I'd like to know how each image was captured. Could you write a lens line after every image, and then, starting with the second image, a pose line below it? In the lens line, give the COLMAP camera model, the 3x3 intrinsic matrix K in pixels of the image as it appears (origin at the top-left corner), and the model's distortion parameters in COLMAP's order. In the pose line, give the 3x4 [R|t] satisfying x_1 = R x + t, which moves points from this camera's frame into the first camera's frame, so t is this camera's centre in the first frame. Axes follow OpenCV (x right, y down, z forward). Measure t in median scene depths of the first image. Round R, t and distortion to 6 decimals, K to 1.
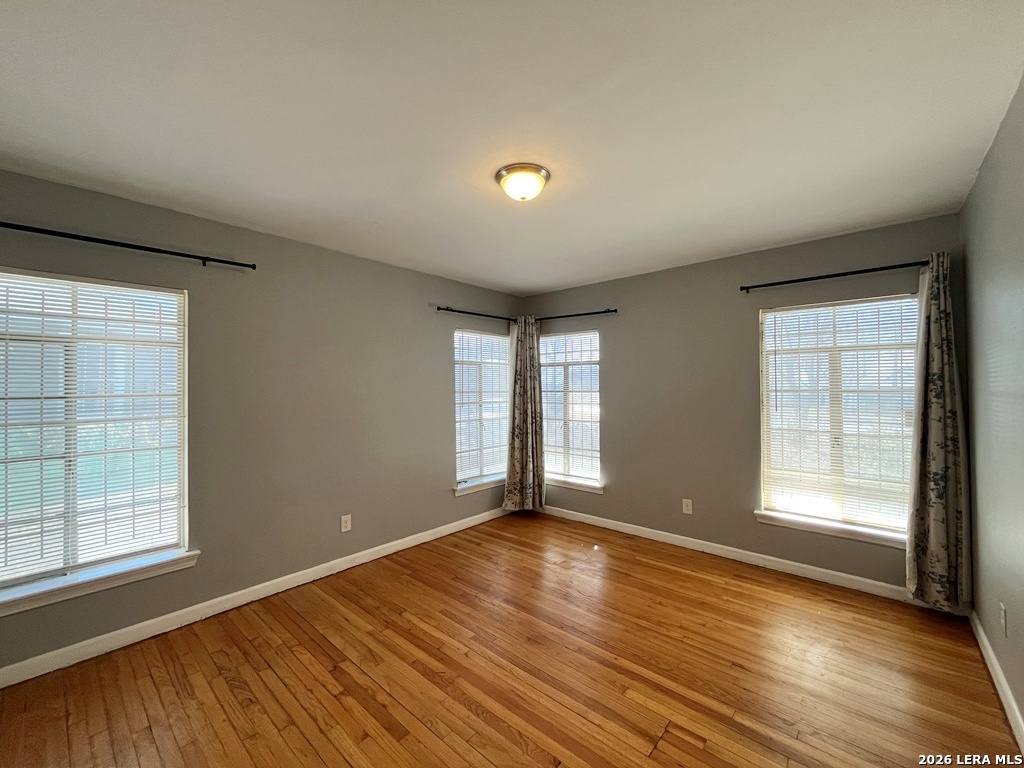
lens RADIAL K [[412.5, 0, 511.8], [0, 412.5, 383.2], [0, 0, 1]] dist [-0.004125, 0.000067]
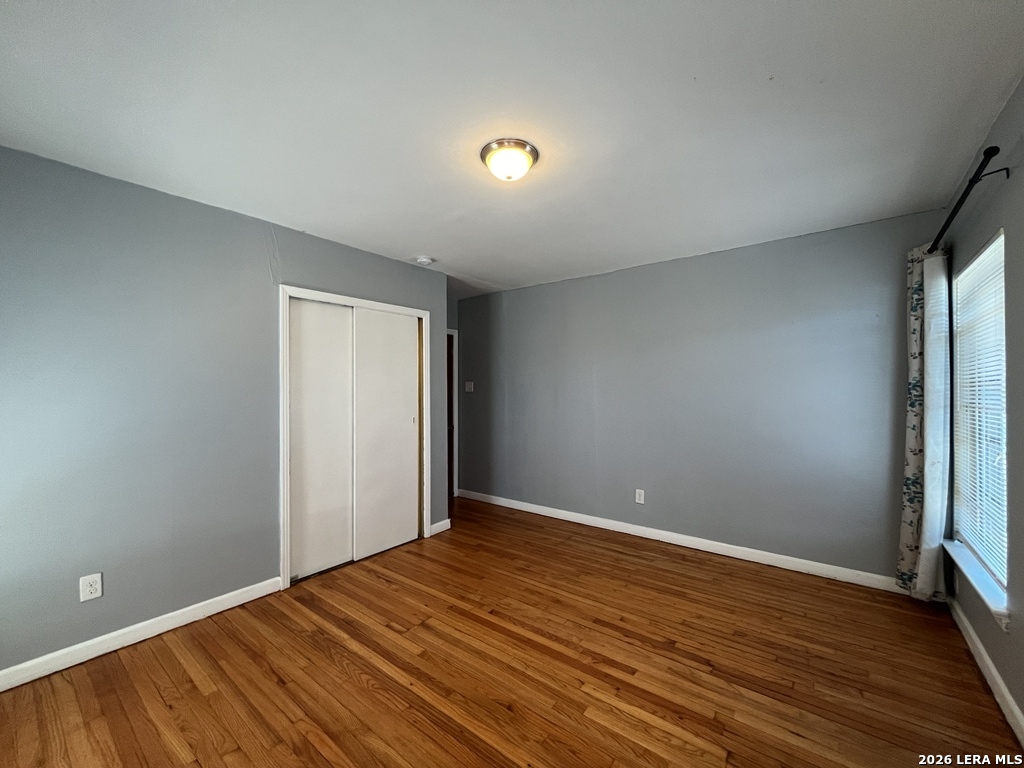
lens RADIAL K [[412.5, 0, 511.4], [0, 412.5, 388.8], [0, 0, 1]] dist [-0.004125, 0.000067]
pose [[-0.998159, 0.010912, -0.059657, 0.088475], [0.011802, 0.999824, -0.014581, 0.052700], [0.059488, -0.015258, -0.998112, 1.989777]]
